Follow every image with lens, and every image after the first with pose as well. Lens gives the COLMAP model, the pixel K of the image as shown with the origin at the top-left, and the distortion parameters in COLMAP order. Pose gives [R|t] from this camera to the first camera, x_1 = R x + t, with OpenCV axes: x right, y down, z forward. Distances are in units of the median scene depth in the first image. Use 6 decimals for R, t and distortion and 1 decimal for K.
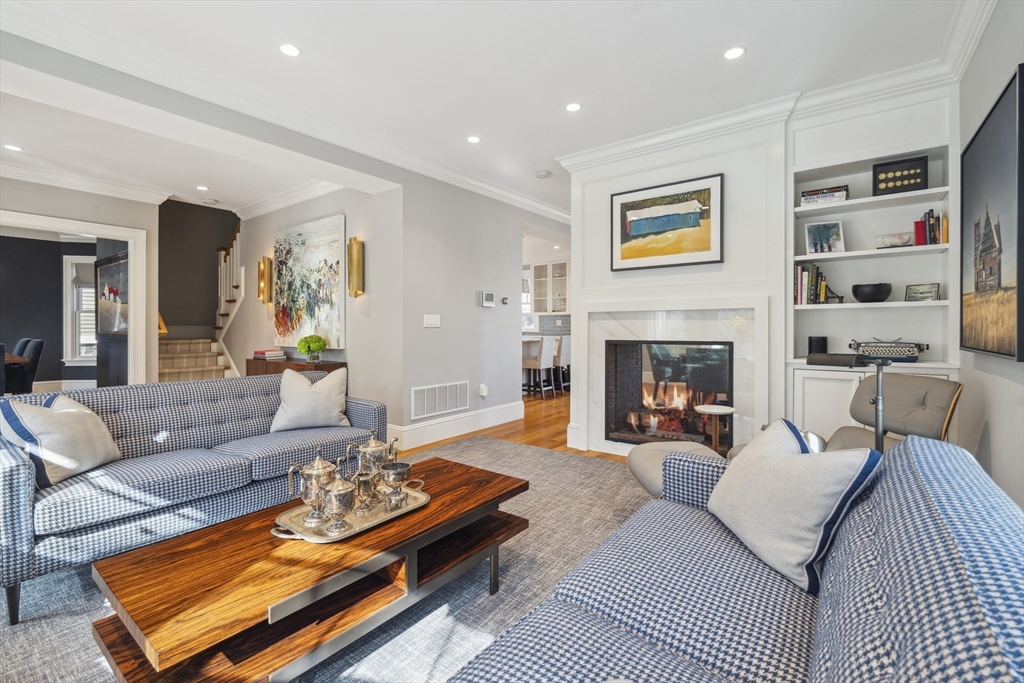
lens RADIAL K [[451.9, 0, 506.6], [0, 451.9, 331.9], [0, 0, 1]] dist [-0.000589, 0.000247]
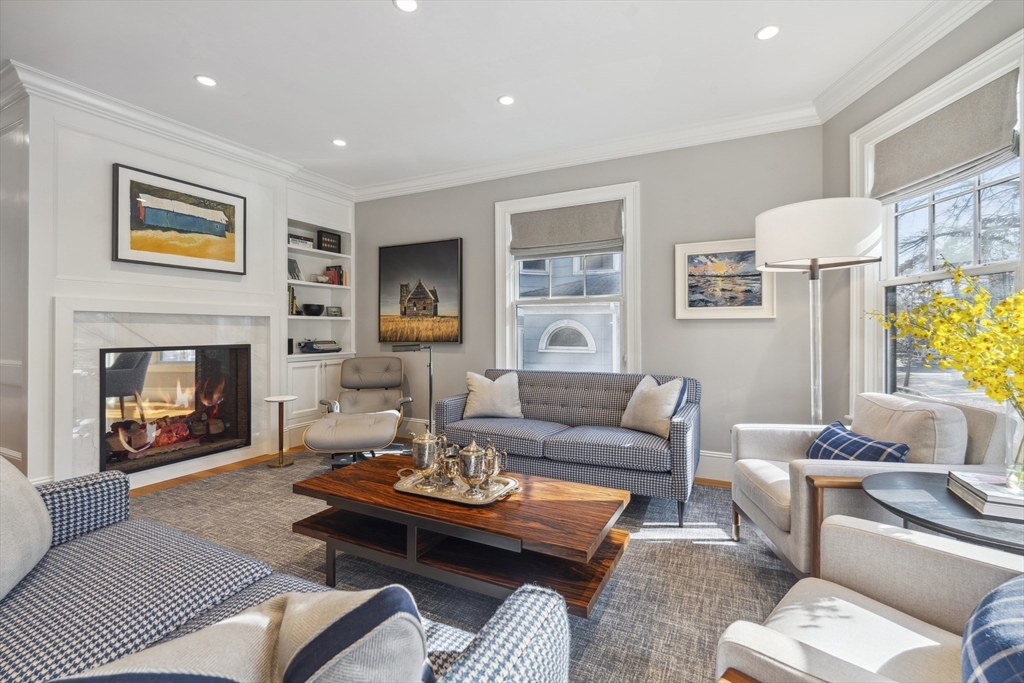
lens RADIAL K [[451.9, 0, 509.2], [0, 451.9, 336.0], [0, 0, 1]] dist [-0.000589, 0.000247]
pose [[-0.165757, -0.006595, 0.986145, -0.754845], [0.013834, 0.999864, 0.009012, -0.000877], [-0.986070, 0.015136, -0.165643, 0.527202]]
